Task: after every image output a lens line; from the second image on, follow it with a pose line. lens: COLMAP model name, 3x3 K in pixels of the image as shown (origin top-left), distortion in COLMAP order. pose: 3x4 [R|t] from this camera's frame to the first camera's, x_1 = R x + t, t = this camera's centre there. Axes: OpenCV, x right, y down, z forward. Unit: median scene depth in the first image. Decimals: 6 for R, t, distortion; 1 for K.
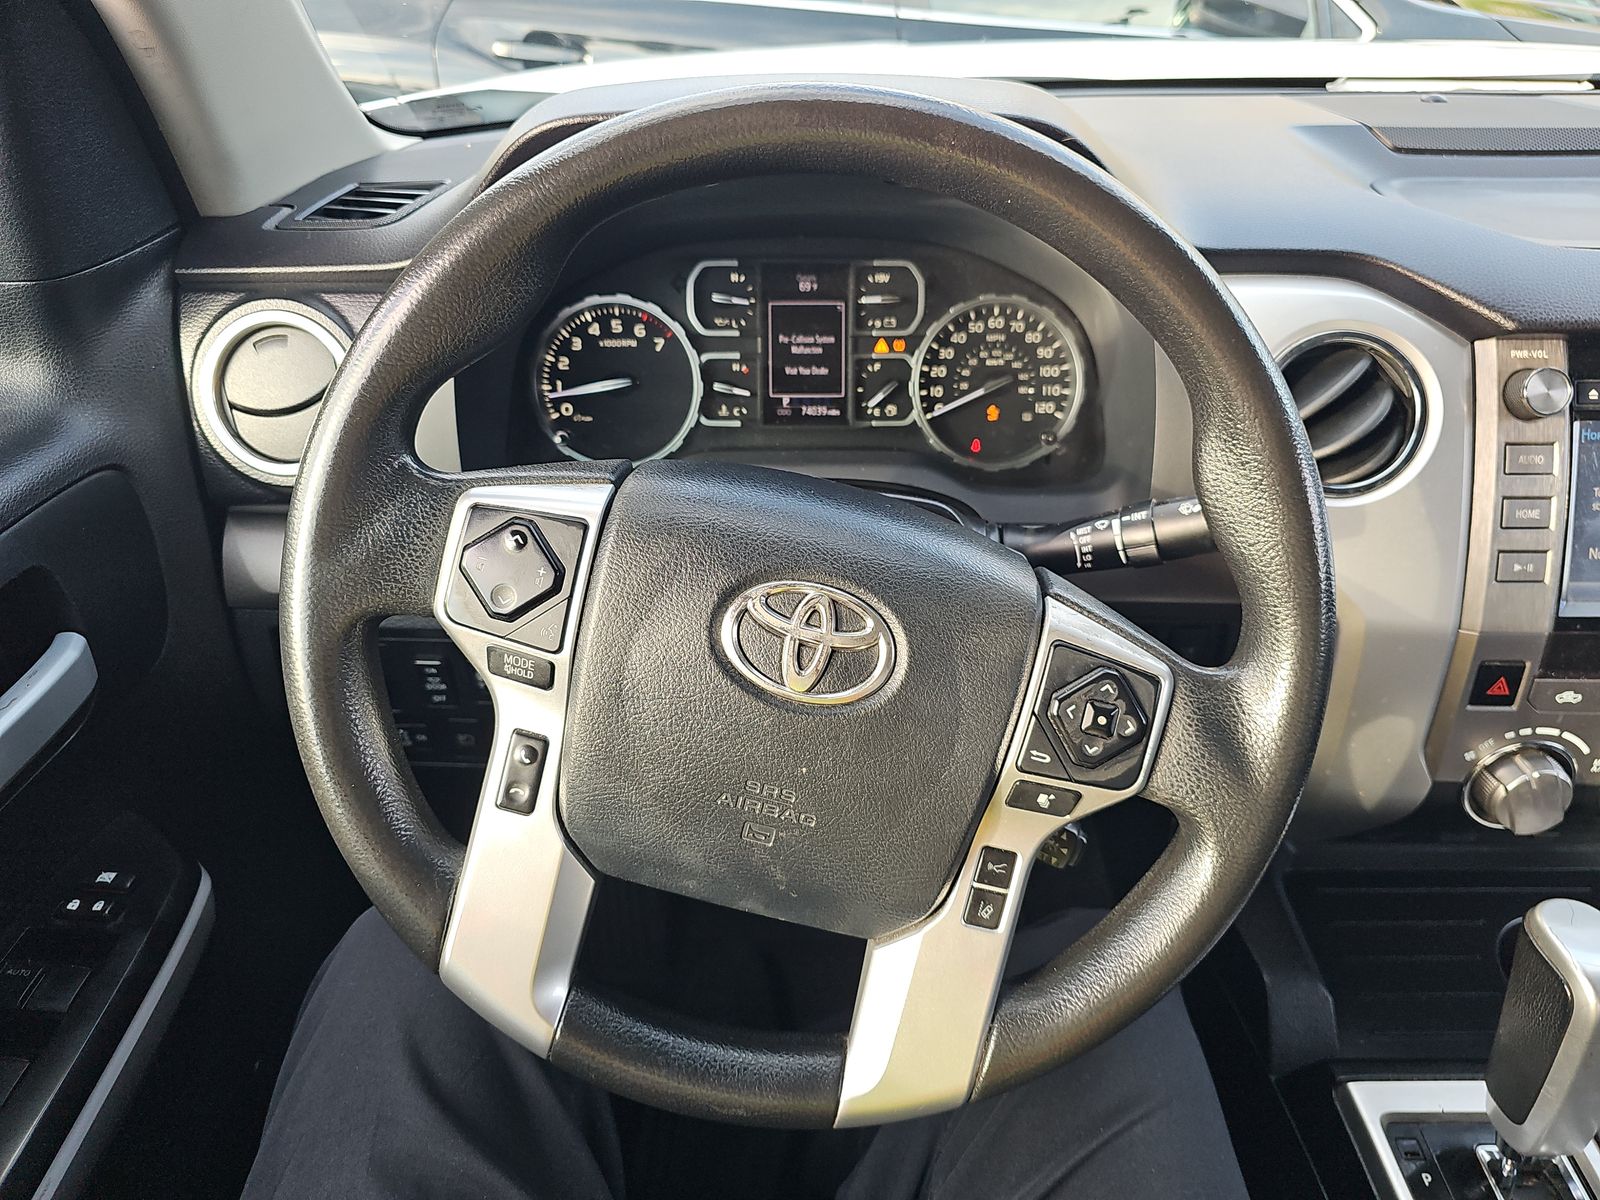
lens RADIAL K [[1077.3, 0, 805.8], [0, 1077.3, 601.7], [0, 0, 1]] dist [0.053052, -0.056389]
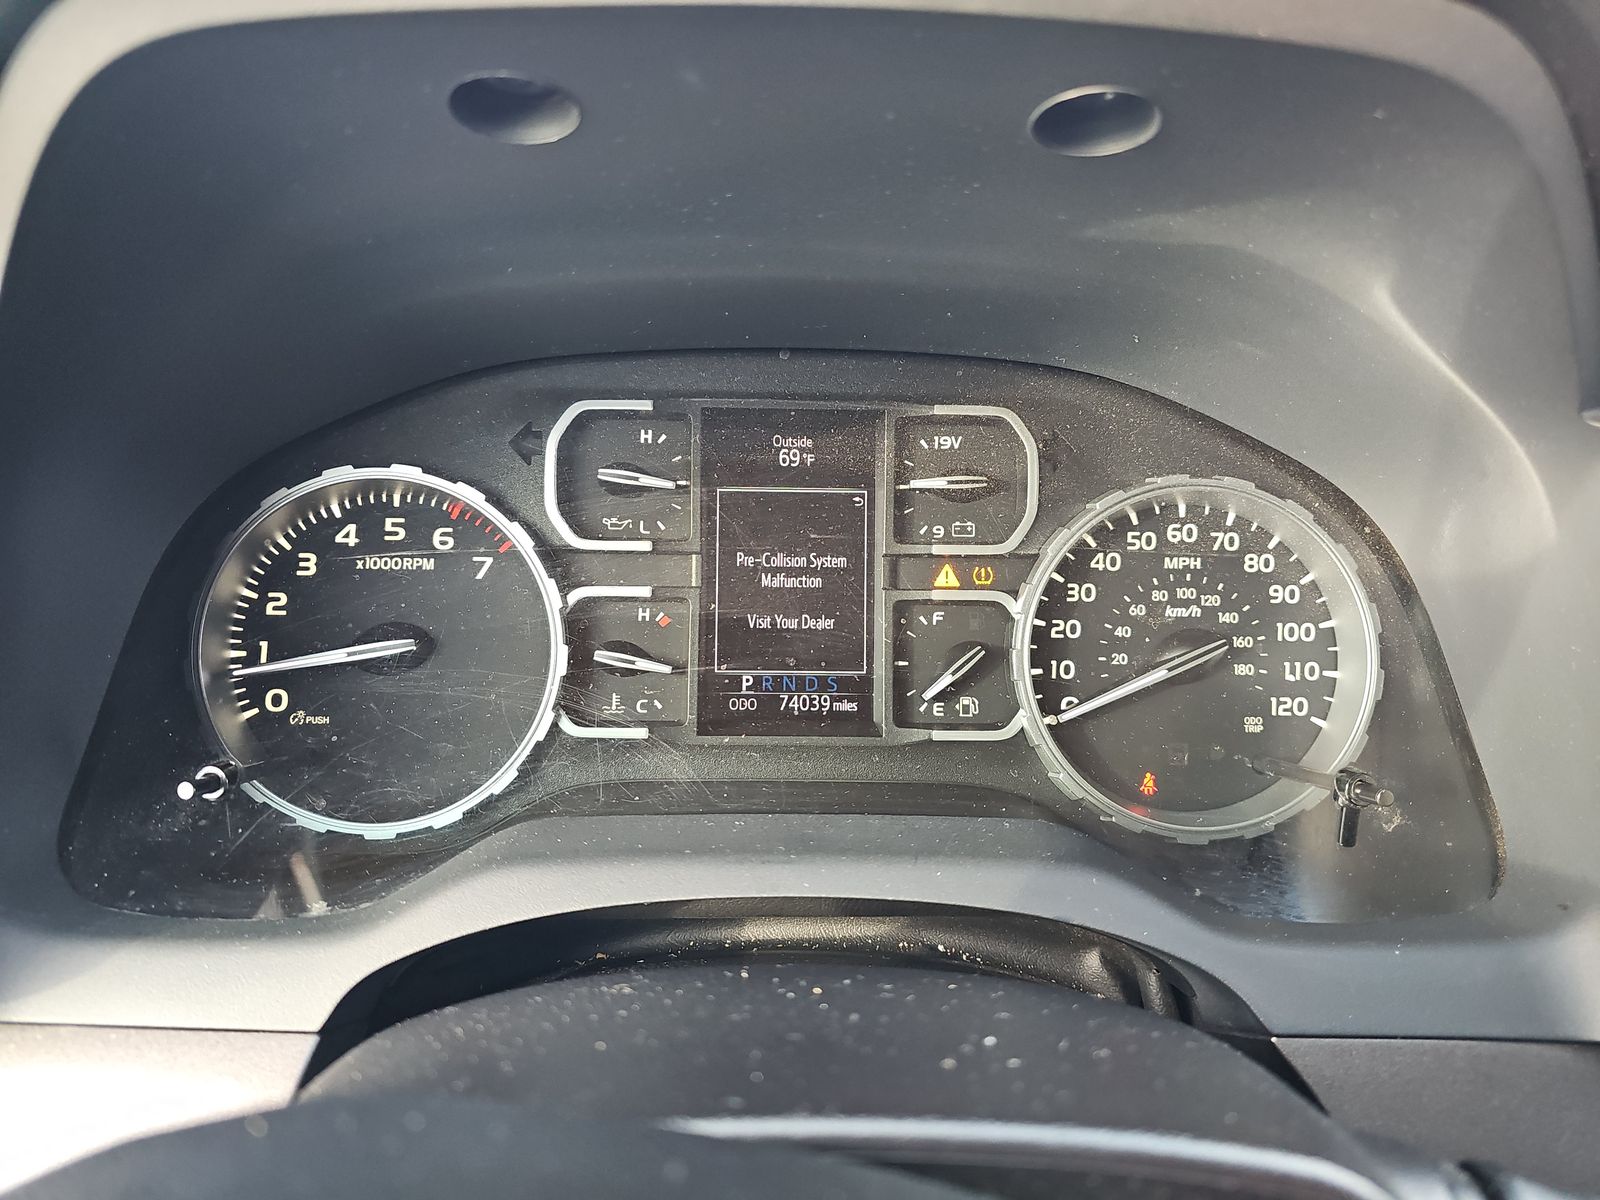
lens RADIAL K [[1083.8, 0, 805.9], [0, 1083.8, 609.2], [0, 0, 1]] dist [0.035025, -0.027862]
pose [[0.999463, 0.011633, 0.030638, -0.007727], [-0.005353, 0.980274, -0.197573, -0.126363], [-0.032332, 0.197302, 0.979809, 0.532042]]
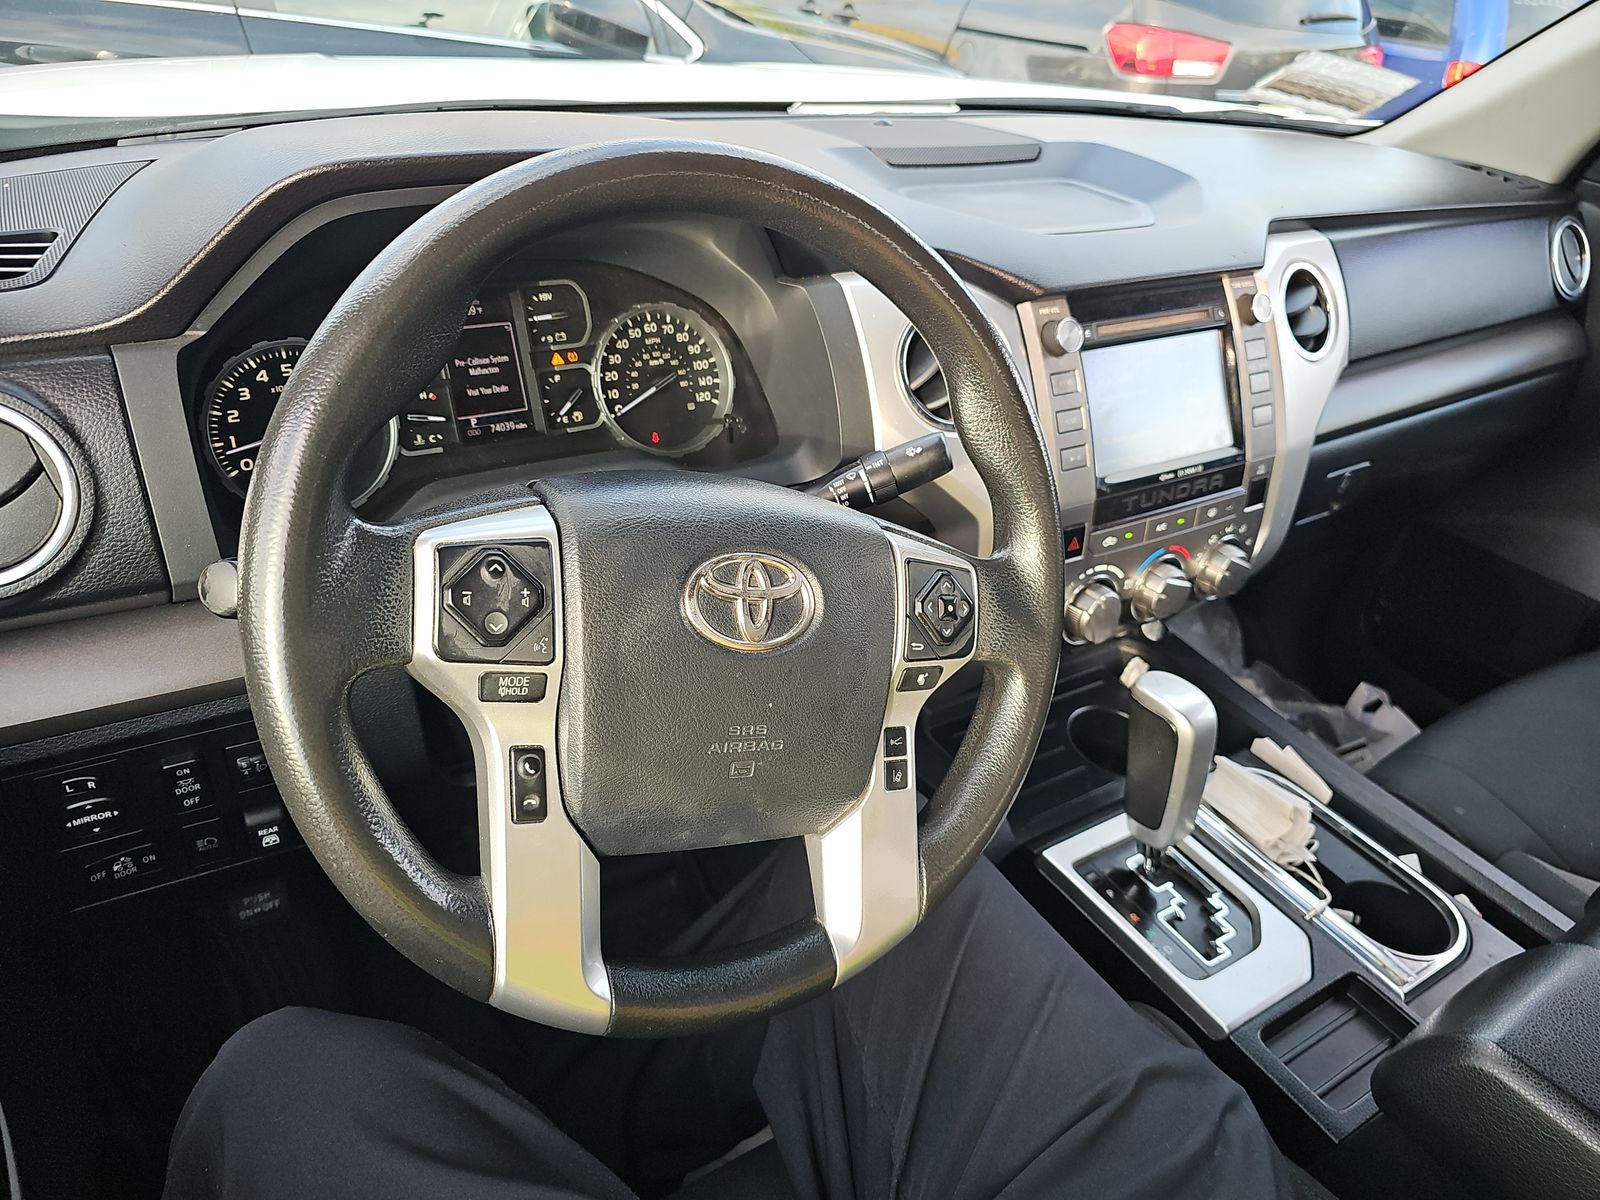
lens RADIAL K [[1080.6, 0, 800.0], [0, 1080.6, 600.0], [0, 0, 1]] dist [0.104954, -0.192337]
pose [[0.840612, -0.224937, 0.492722, -0.316611], [0.225153, 0.972485, 0.059833, -0.013707], [-0.492623, 0.060641, 0.868127, -0.047264]]
